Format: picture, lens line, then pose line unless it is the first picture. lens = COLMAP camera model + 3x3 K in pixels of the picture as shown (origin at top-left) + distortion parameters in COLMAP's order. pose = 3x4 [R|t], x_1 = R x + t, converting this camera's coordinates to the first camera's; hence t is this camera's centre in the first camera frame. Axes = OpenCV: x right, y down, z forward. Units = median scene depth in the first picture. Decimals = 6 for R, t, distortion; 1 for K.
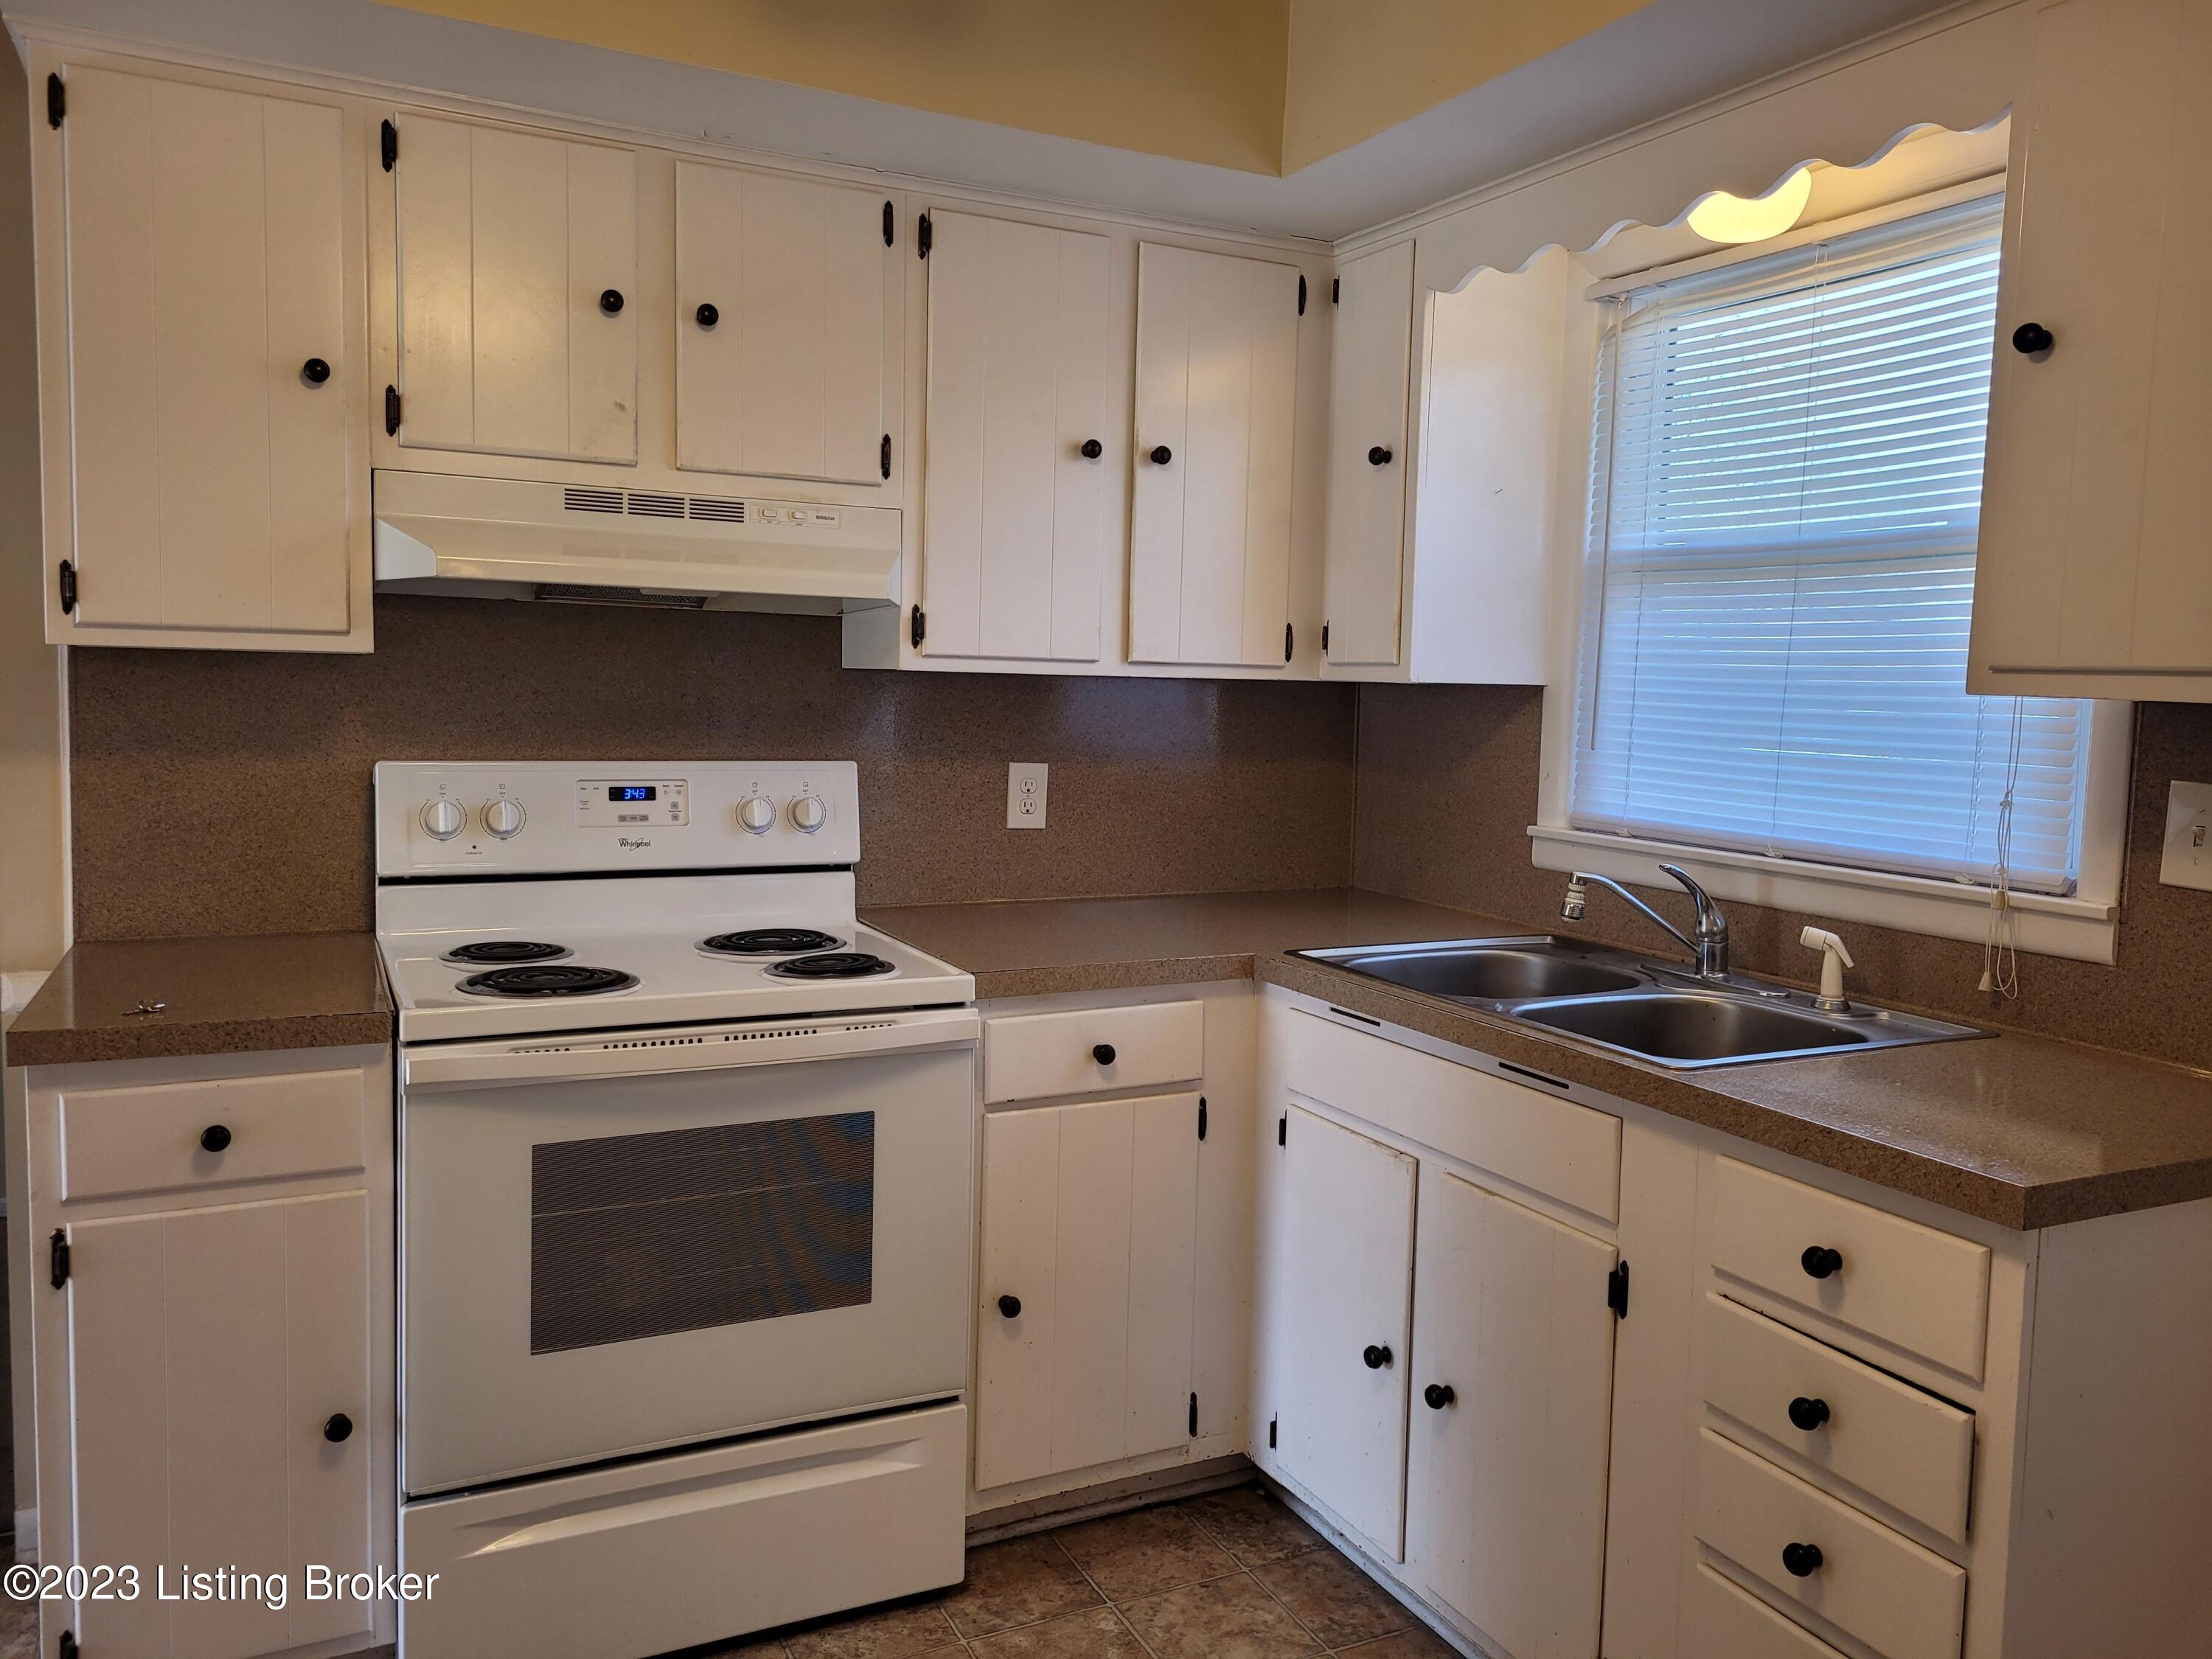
lens RADIAL K [[1666.0, 0, 1109.1], [0, 1666.0, 806.9], [0, 0, 1]] dist [0.026878, -0.000872]
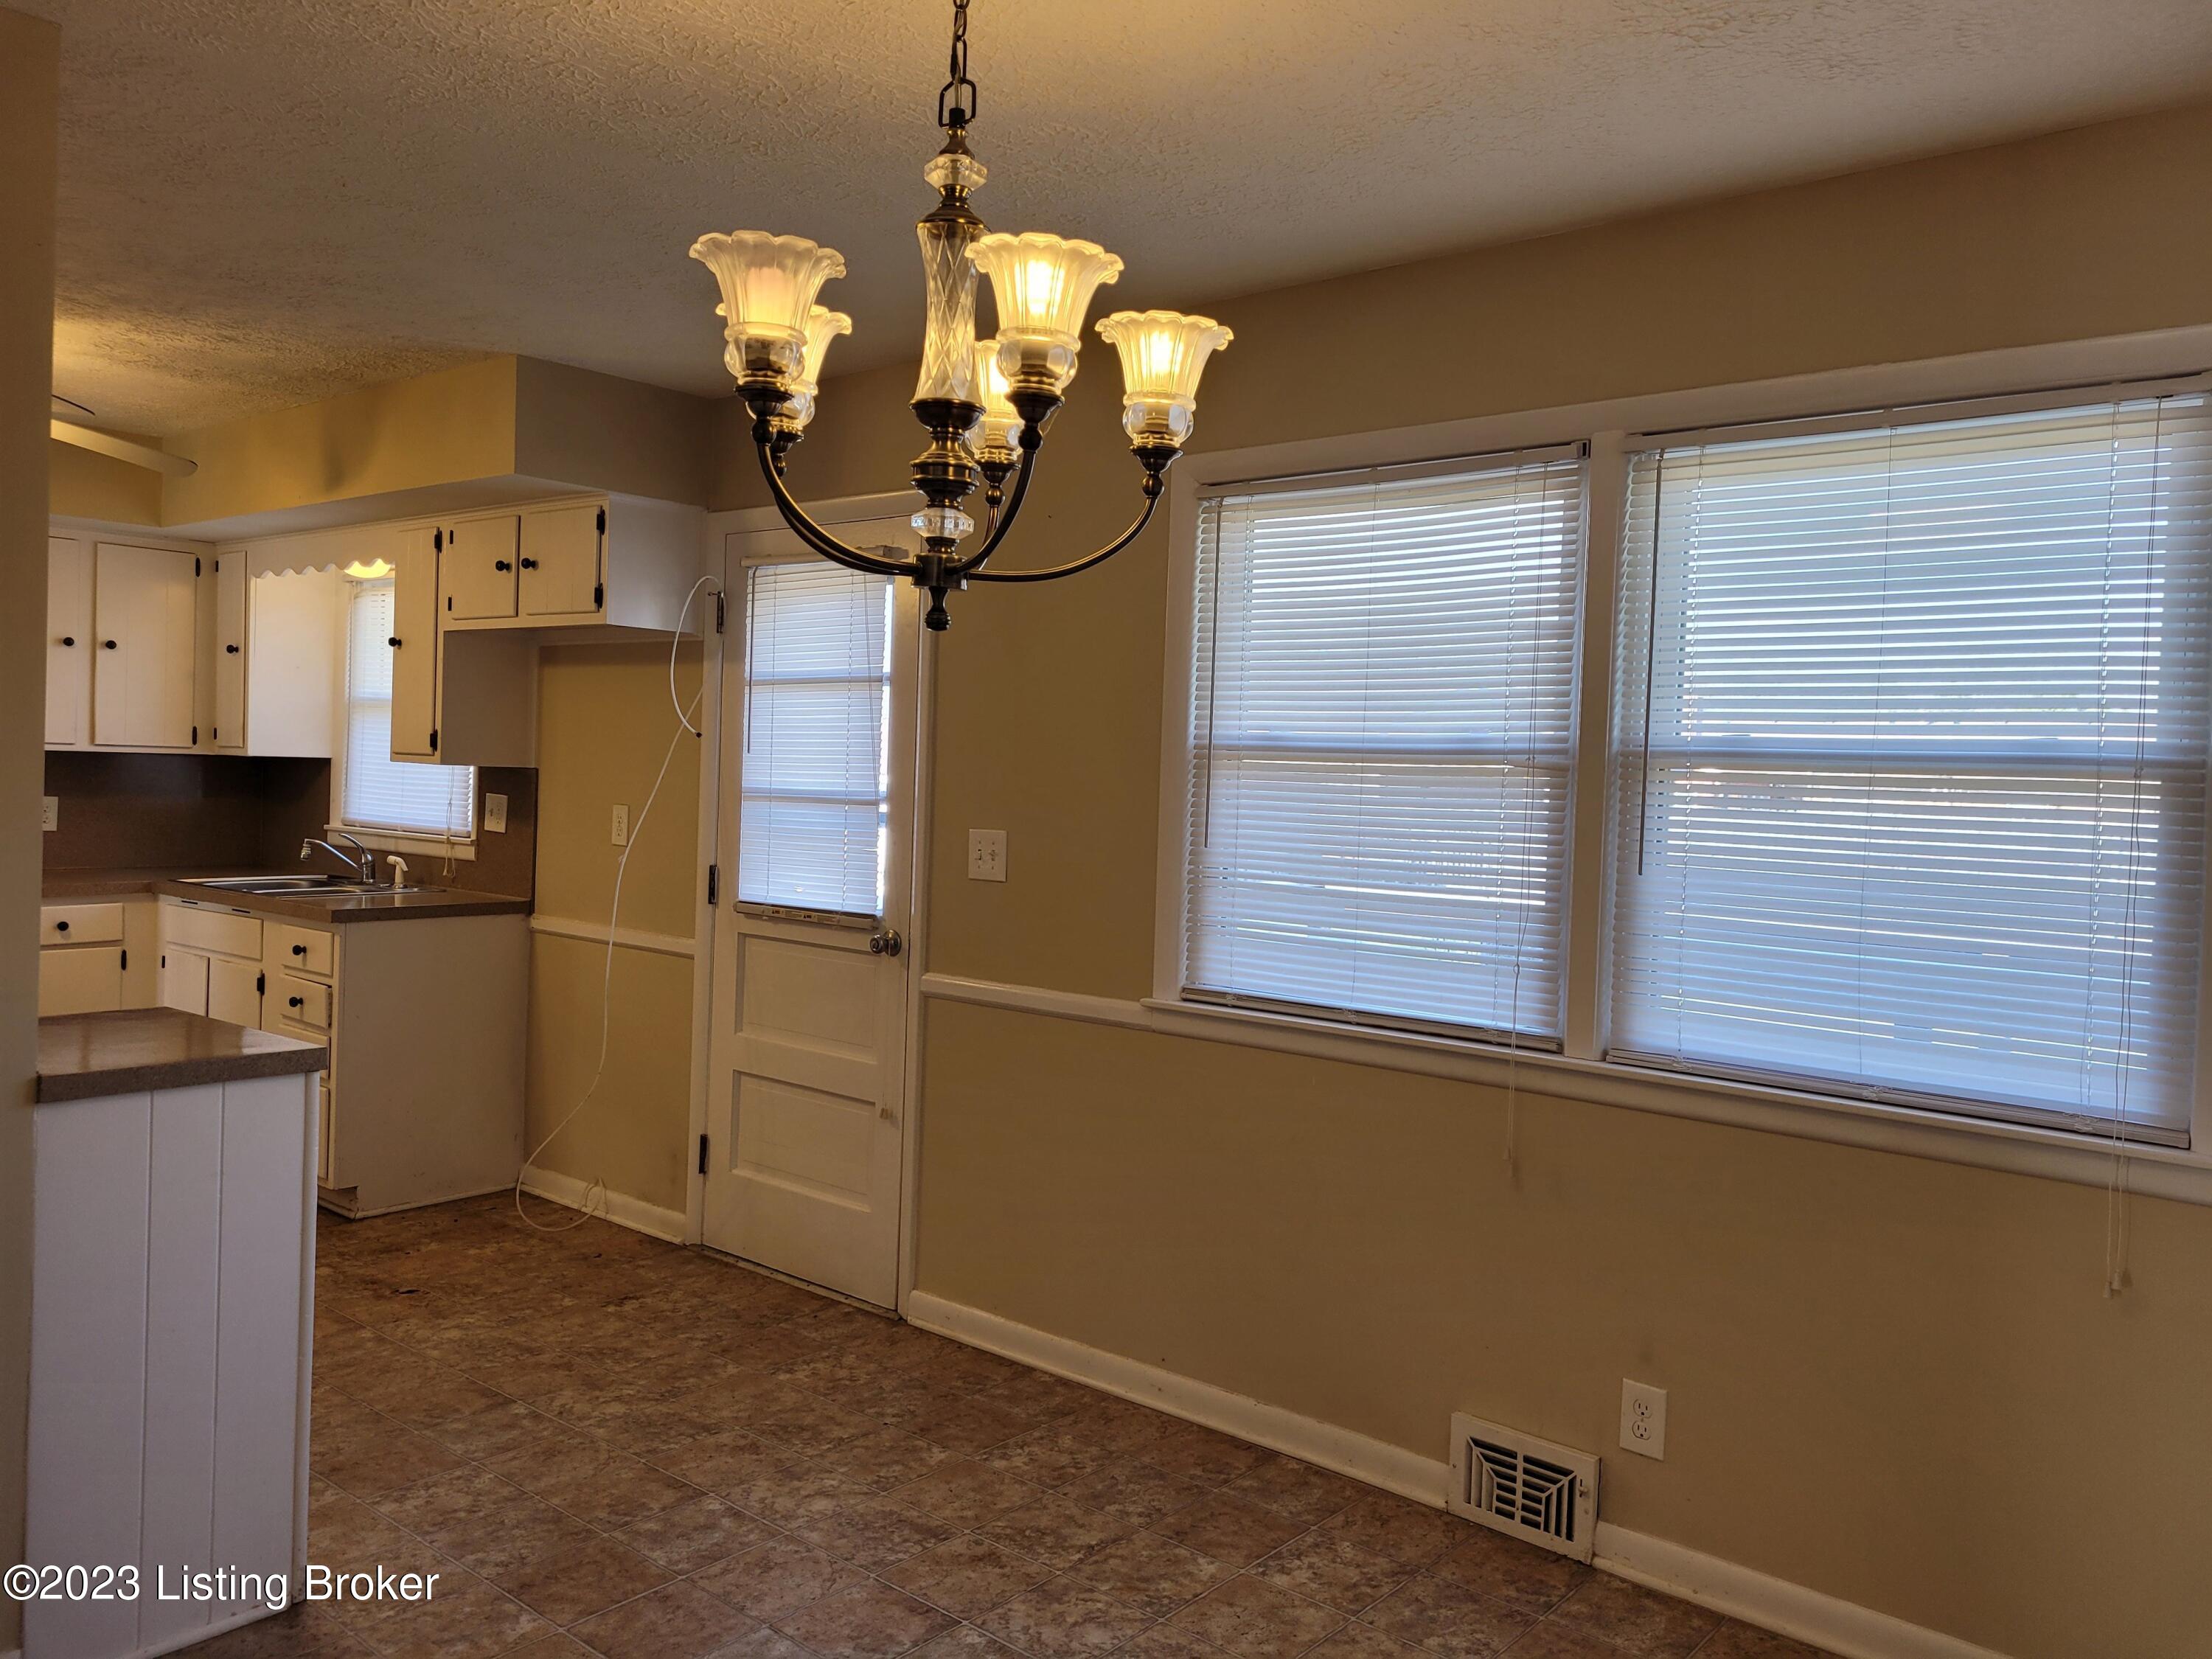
lens RADIAL K [[1666.0, 0, 1109.1], [0, 1666.0, 806.9], [0, 0, 1]] dist [0.026878, -0.000872]
pose [[0.918220, -0.005242, 0.396036, 0.379944], [0.023709, 0.998847, -0.041750, 0.117506], [-0.395360, 0.047725, 0.917285, -1.547007]]
